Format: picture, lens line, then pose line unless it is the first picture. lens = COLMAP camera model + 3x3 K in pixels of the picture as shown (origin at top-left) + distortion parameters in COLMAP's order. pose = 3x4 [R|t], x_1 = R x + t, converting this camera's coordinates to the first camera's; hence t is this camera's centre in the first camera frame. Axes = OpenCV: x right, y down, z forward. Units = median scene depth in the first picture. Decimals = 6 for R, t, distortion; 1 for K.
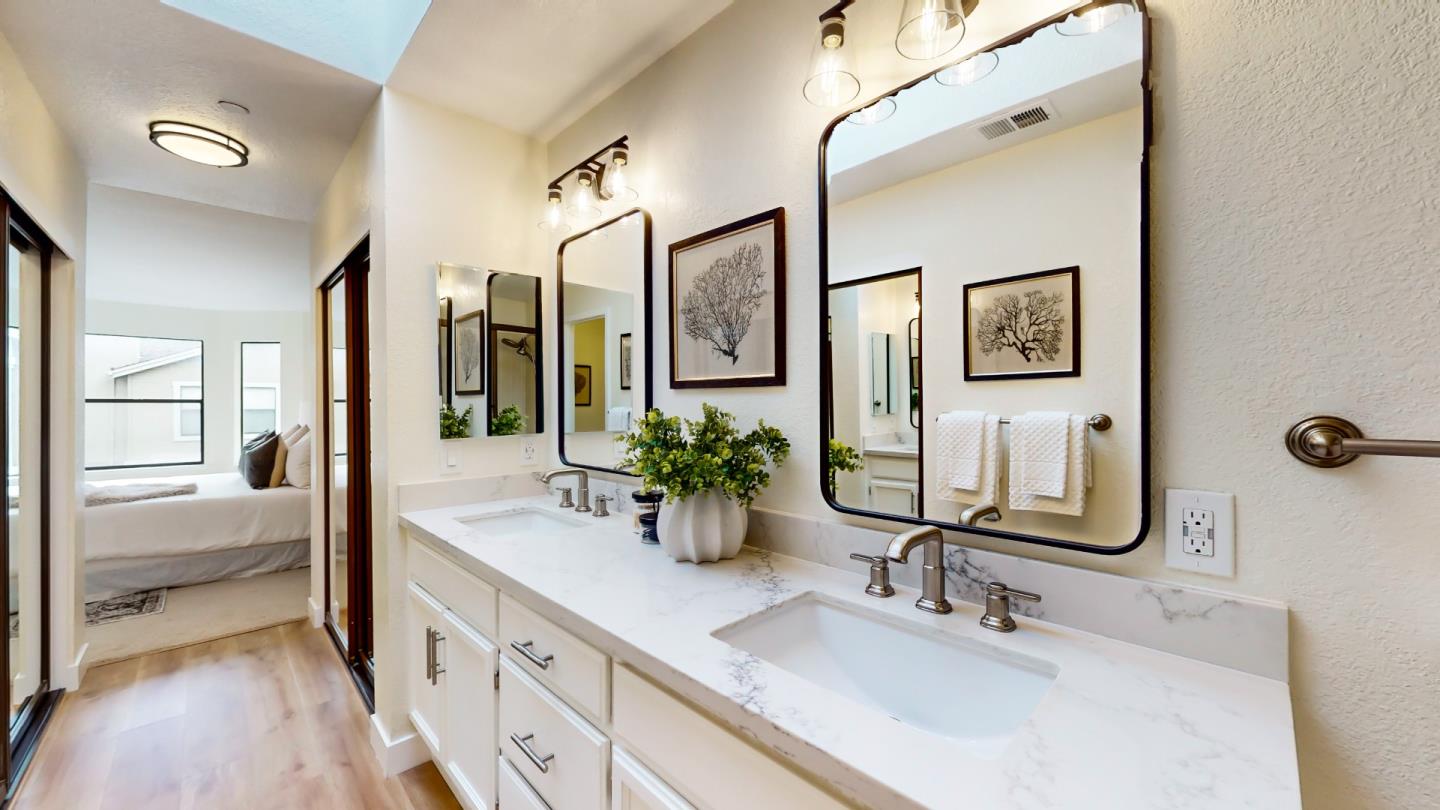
lens RADIAL K [[525.8, 0, 720.0], [0, 525.8, 405.0], [0, 0, 1]] dist [-0.000629, -0.000027]
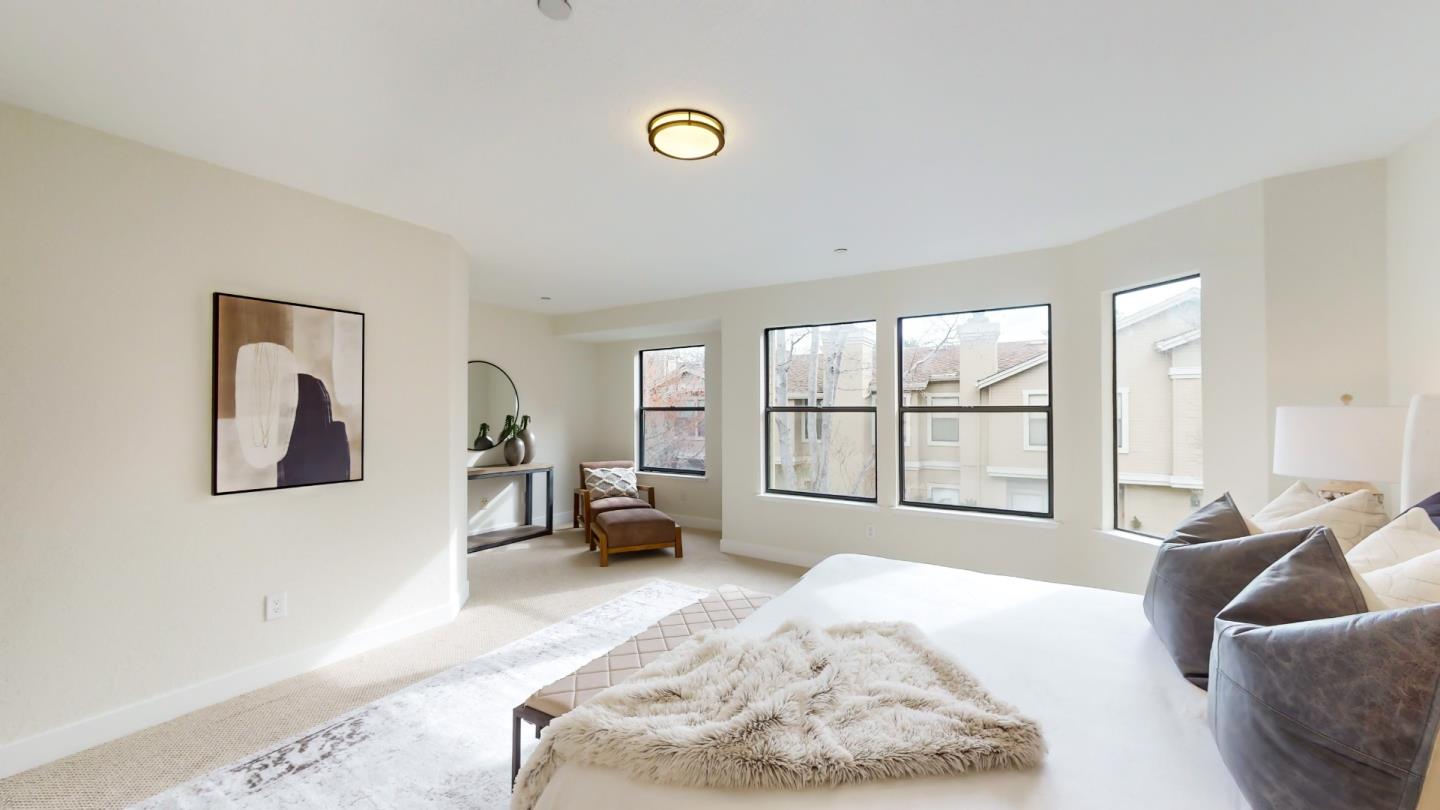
lens RADIAL K [[525.8, 0, 720.0], [0, 525.8, 405.0], [0, 0, 1]] dist [-0.000629, -0.000027]
pose [[0.233789, -0.010044, -0.972235, -1.031850], [-0.006368, 0.999909, -0.011861, -0.004619], [0.972266, 0.008964, 0.233704, 1.039722]]
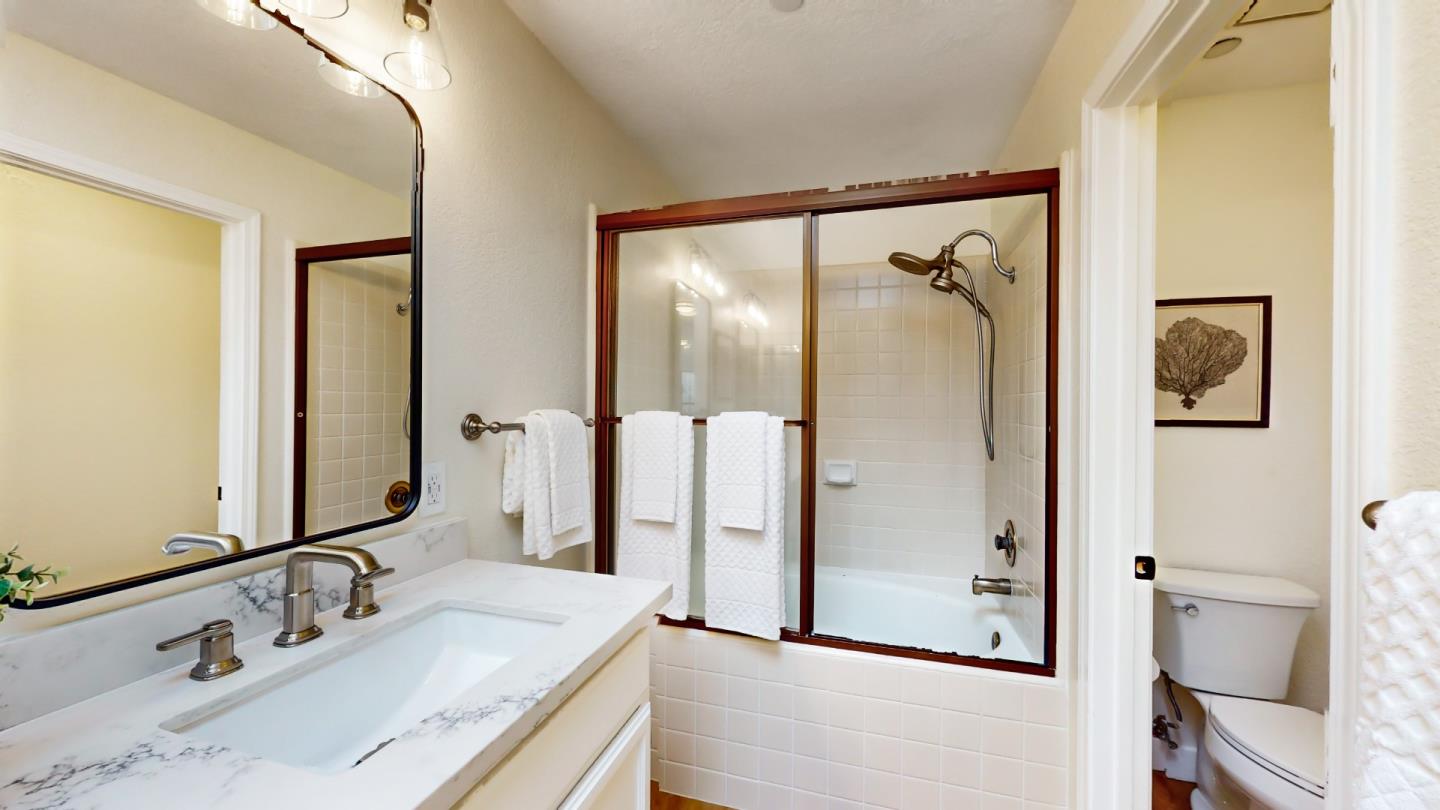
lens RADIAL K [[525.8, 0, 720.0], [0, 525.8, 405.0], [0, 0, 1]] dist [-0.000629, -0.000027]
pose [[-0.481377, 0.003503, 0.876507, -0.246039], [-0.001430, 0.999988, -0.004782, -0.000397], [-0.876513, -0.003555, -0.481366, 0.283309]]
